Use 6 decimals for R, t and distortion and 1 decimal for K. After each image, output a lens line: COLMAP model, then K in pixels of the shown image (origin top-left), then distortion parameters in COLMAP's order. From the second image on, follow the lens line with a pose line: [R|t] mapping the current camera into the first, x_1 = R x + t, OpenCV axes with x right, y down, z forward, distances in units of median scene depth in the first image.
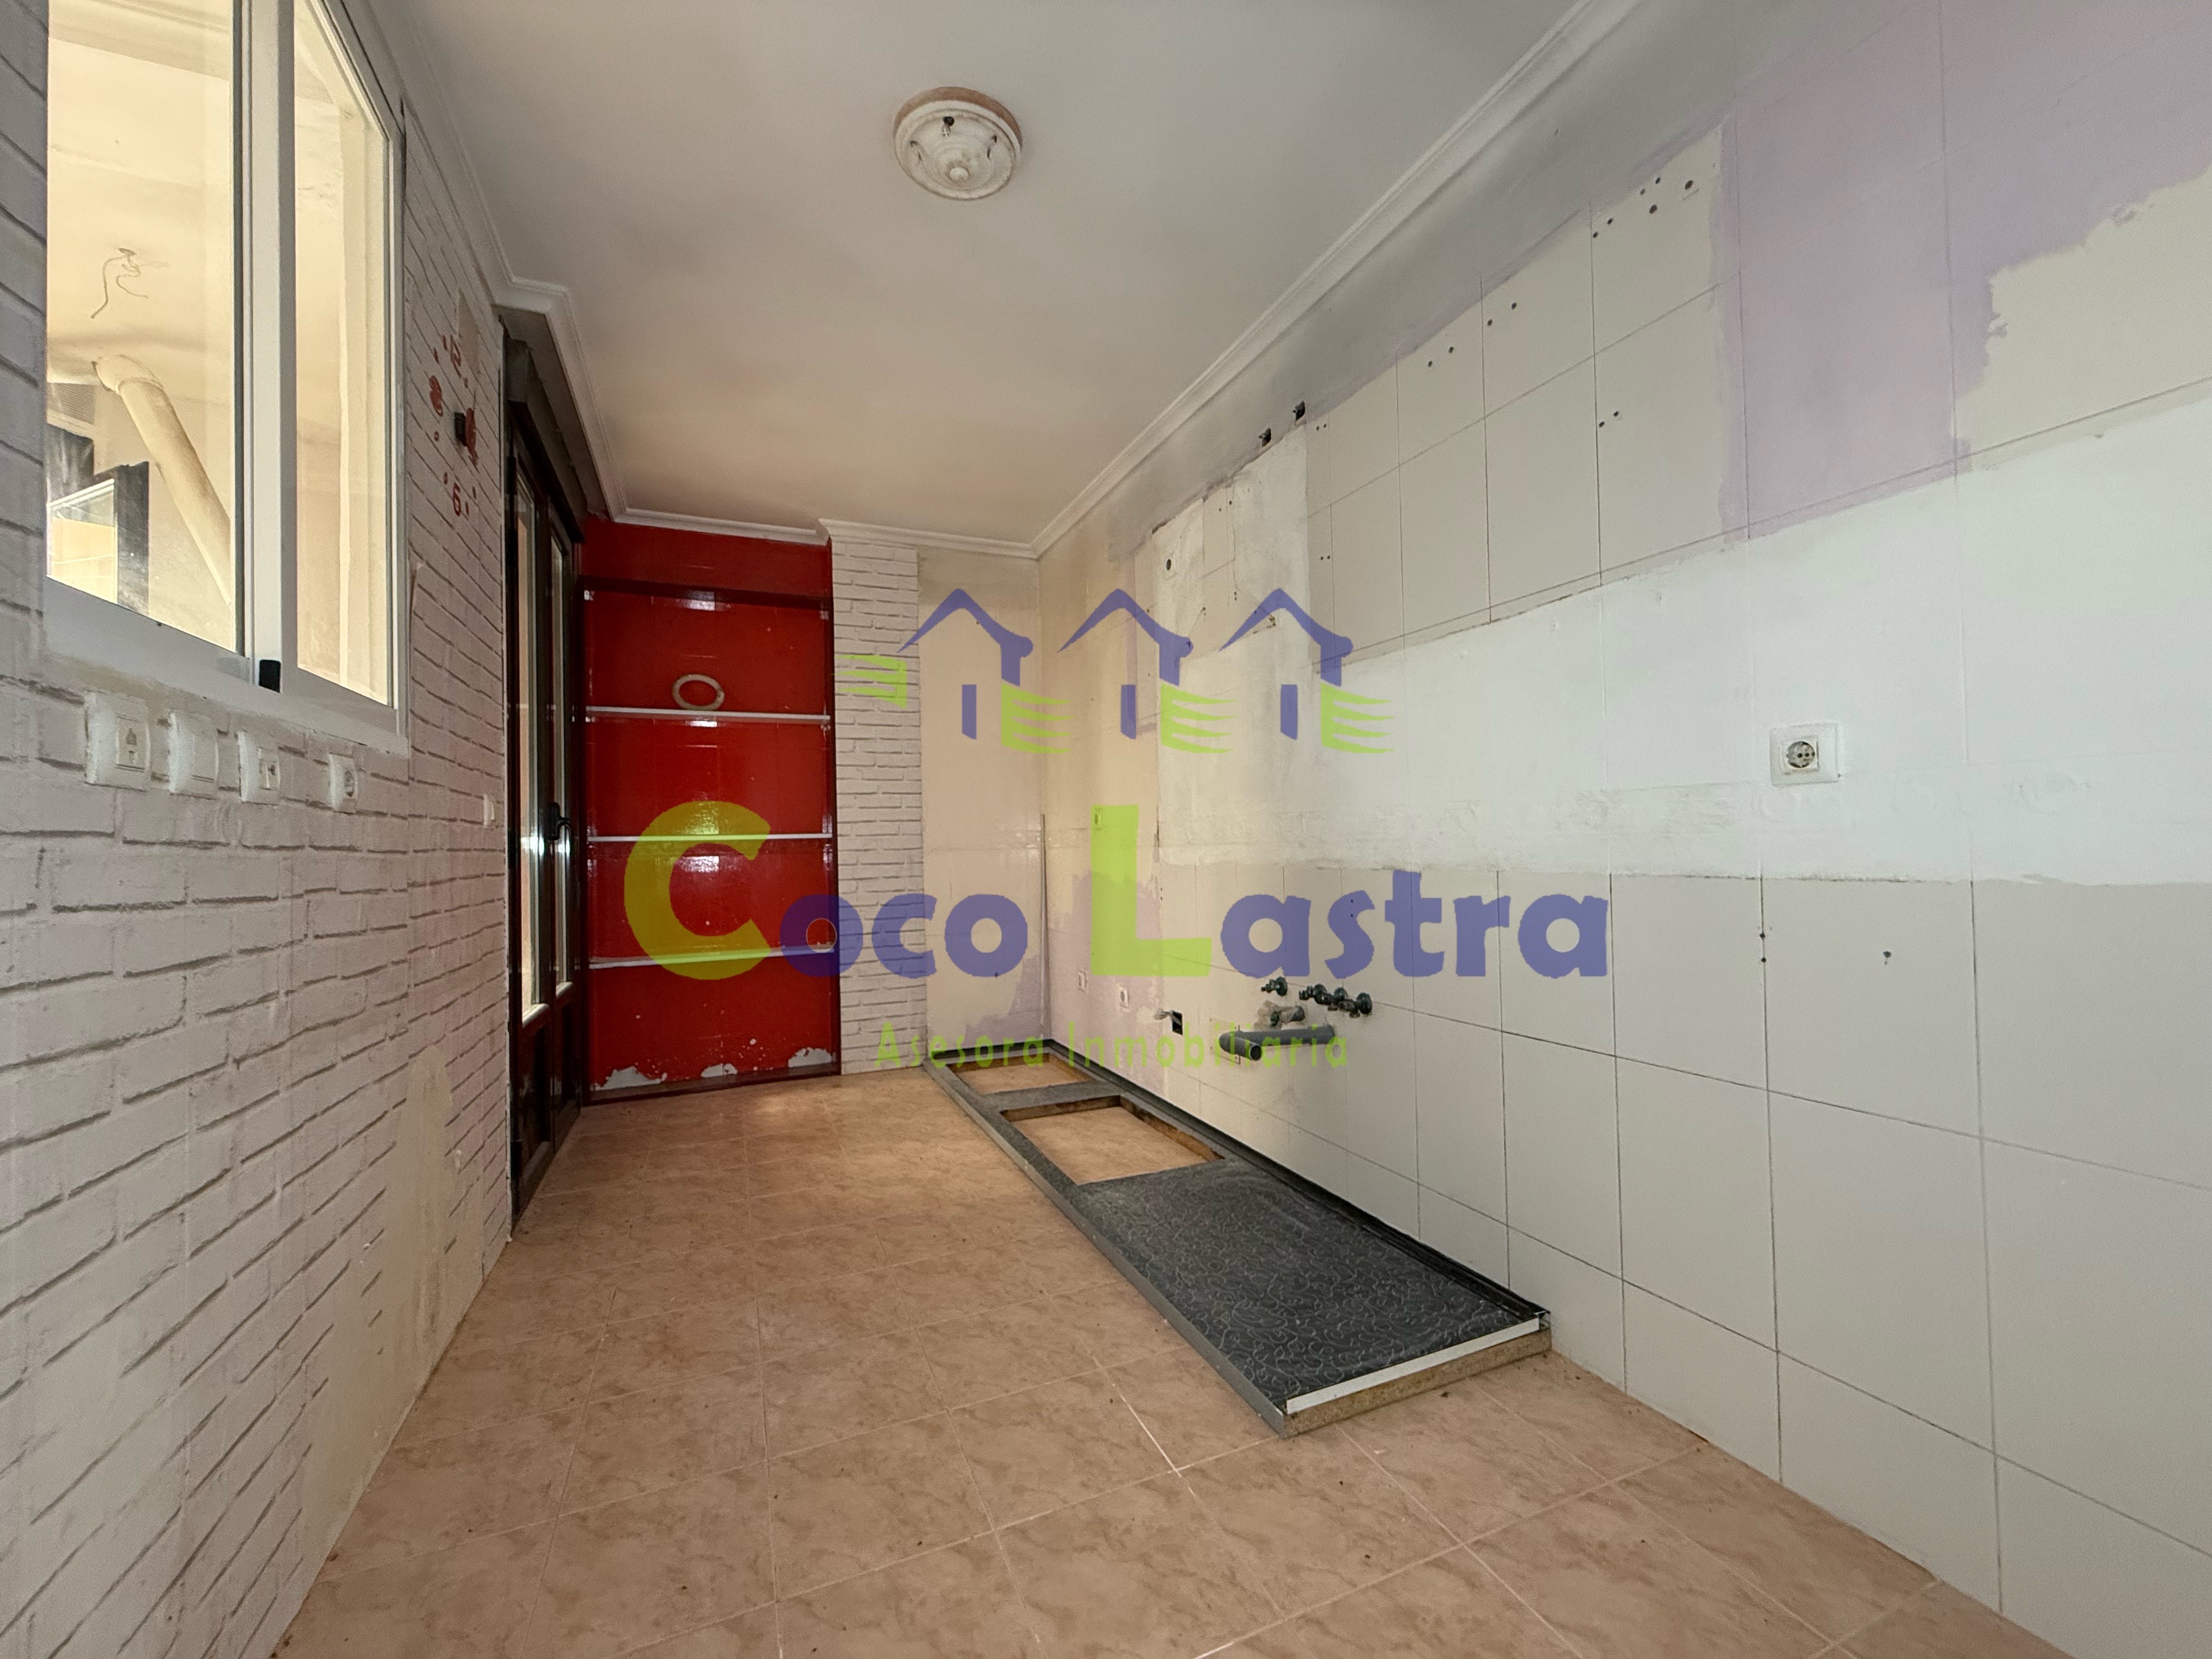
lens RADIAL K [[880.2, 0, 1095.8], [0, 880.2, 830.5], [0, 0, 1]] dist [-0.001823, 0.001159]
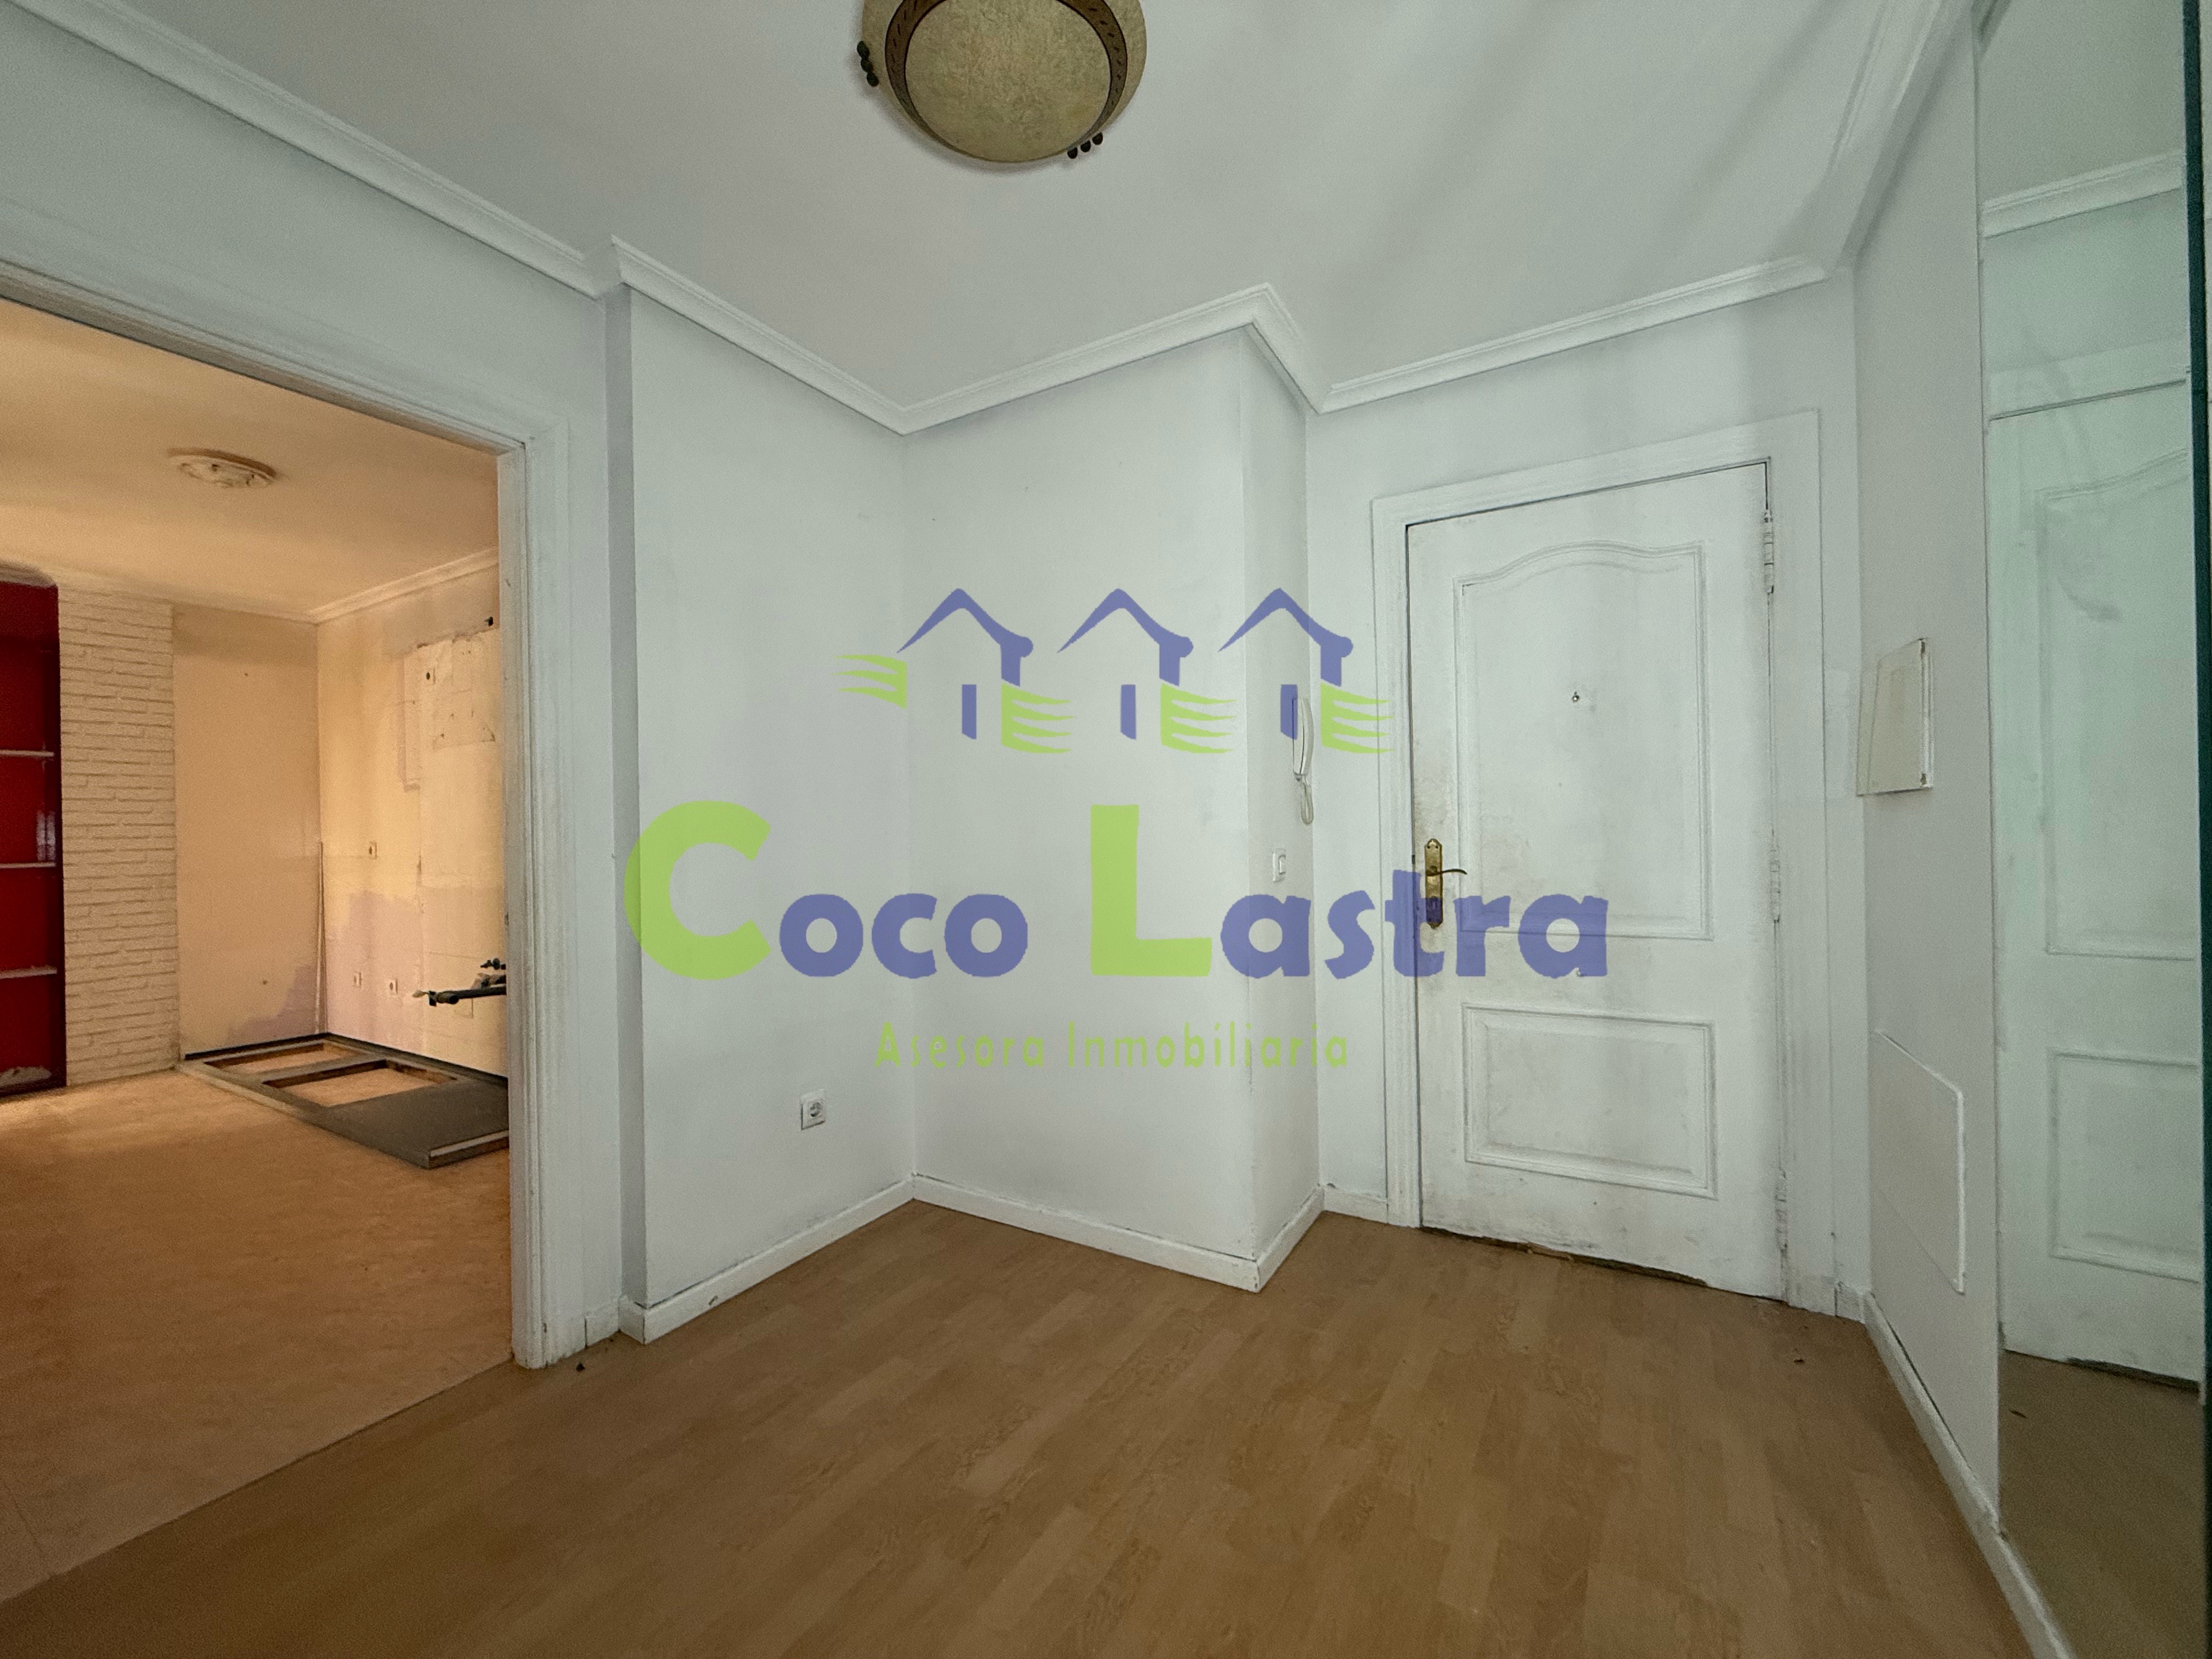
lens RADIAL K [[880.2, 0, 1095.8], [0, 880.2, 830.5], [0, 0, 1]] dist [-0.001823, 0.001159]
pose [[0.810255, 0.010643, 0.585980, 0.105673], [-0.012271, 0.999924, -0.001194, -0.054045], [-0.585948, -0.006223, 0.810324, -0.654510]]
